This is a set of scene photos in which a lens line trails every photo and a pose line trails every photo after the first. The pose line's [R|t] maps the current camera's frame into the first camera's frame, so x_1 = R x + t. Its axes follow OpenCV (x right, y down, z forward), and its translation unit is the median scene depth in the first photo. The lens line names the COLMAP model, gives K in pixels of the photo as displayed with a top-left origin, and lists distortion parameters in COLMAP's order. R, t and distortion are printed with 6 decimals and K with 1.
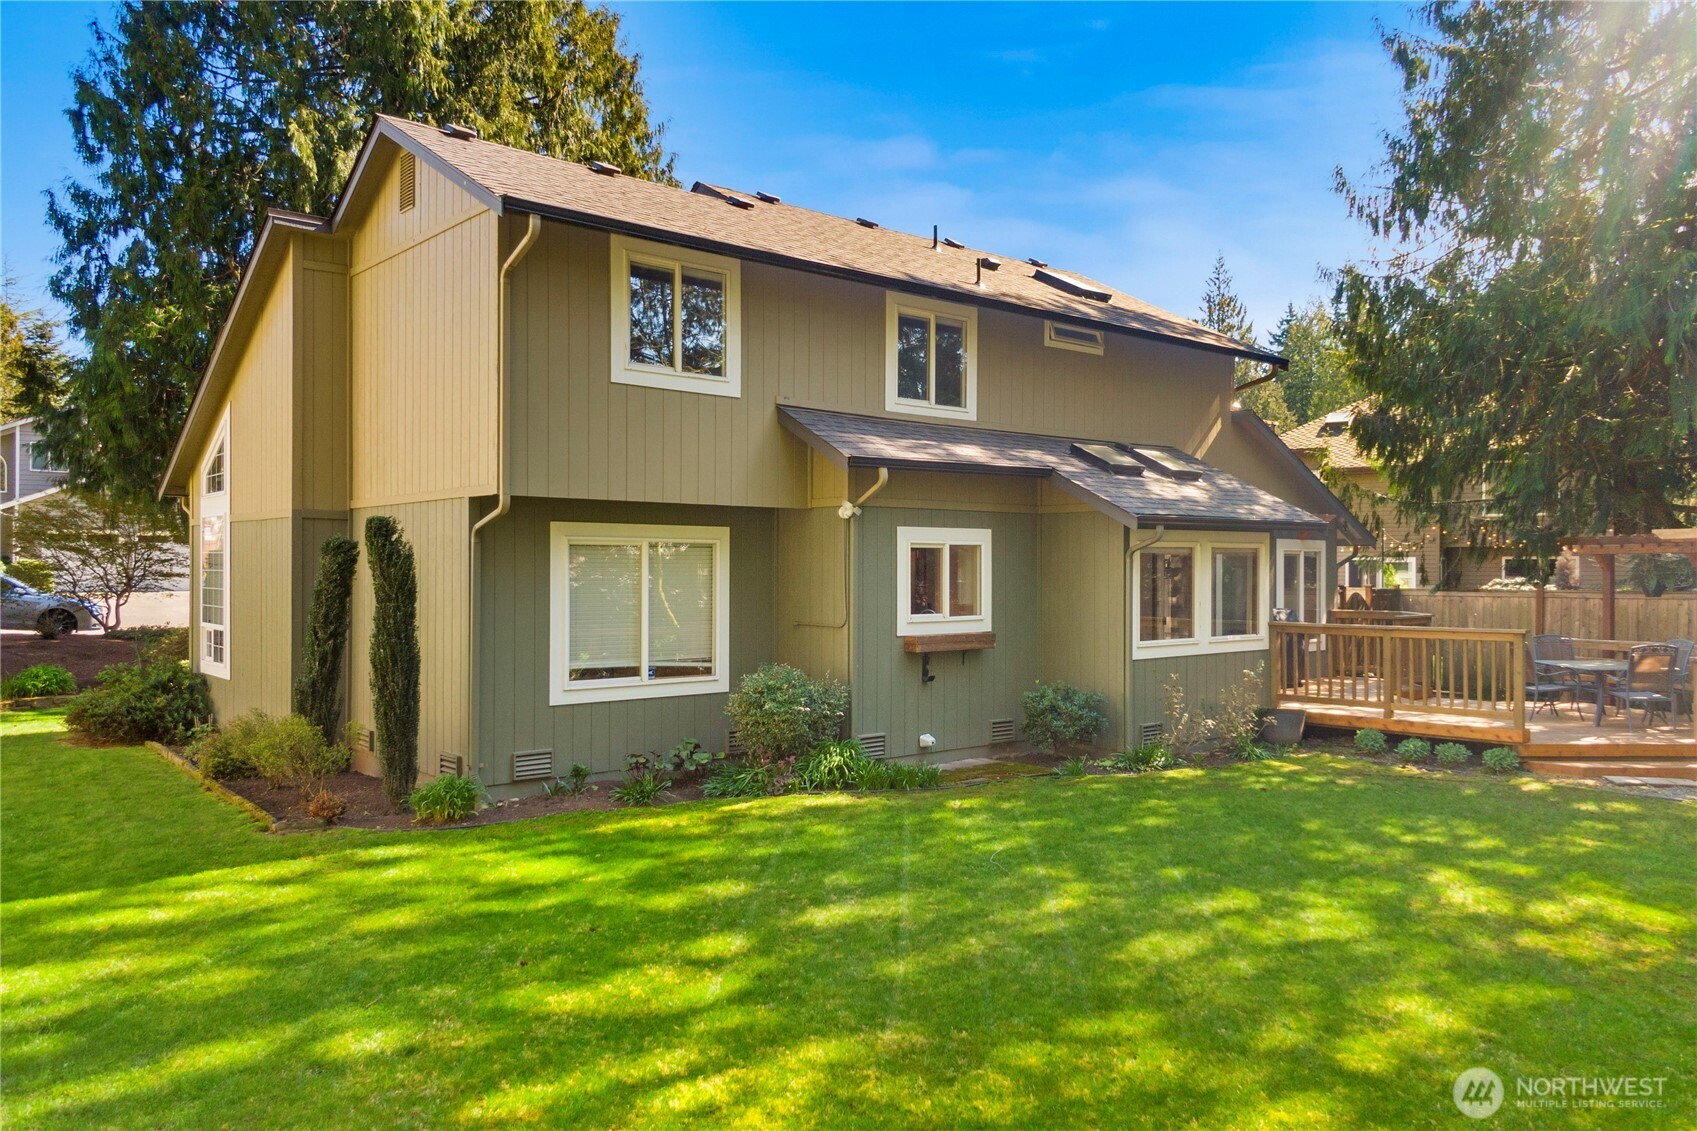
lens RADIAL K [[1272.5, 0, 848.5], [0, 1272.5, 565.5], [0, 0, 1]] dist [-0.001444, -0.003822]
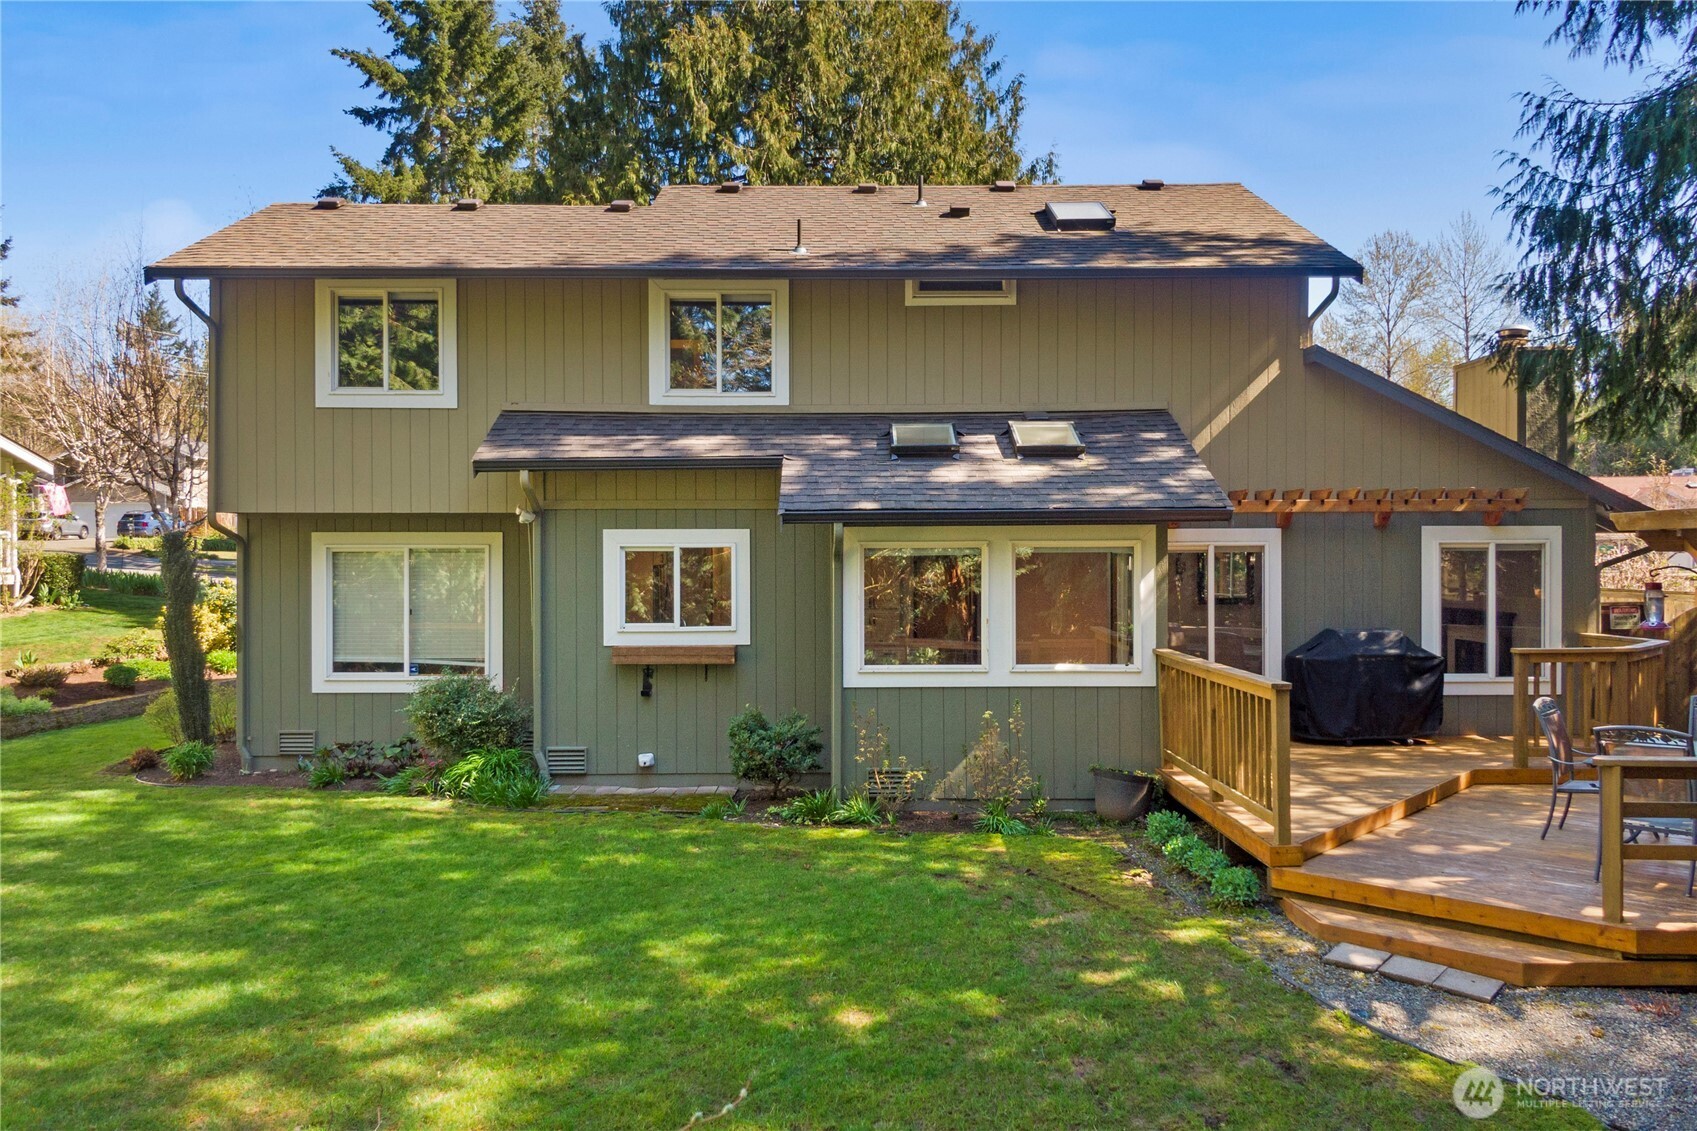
lens RADIAL K [[1272.5, 0, 848.5], [0, 1272.5, 565.5], [0, 0, 1]] dist [-0.001444, -0.003822]
pose [[0.747230, 0.002651, -0.664560, 0.786763], [0.005615, 0.999931, 0.010302, -0.012431], [0.664542, -0.011429, 0.747164, 0.408565]]
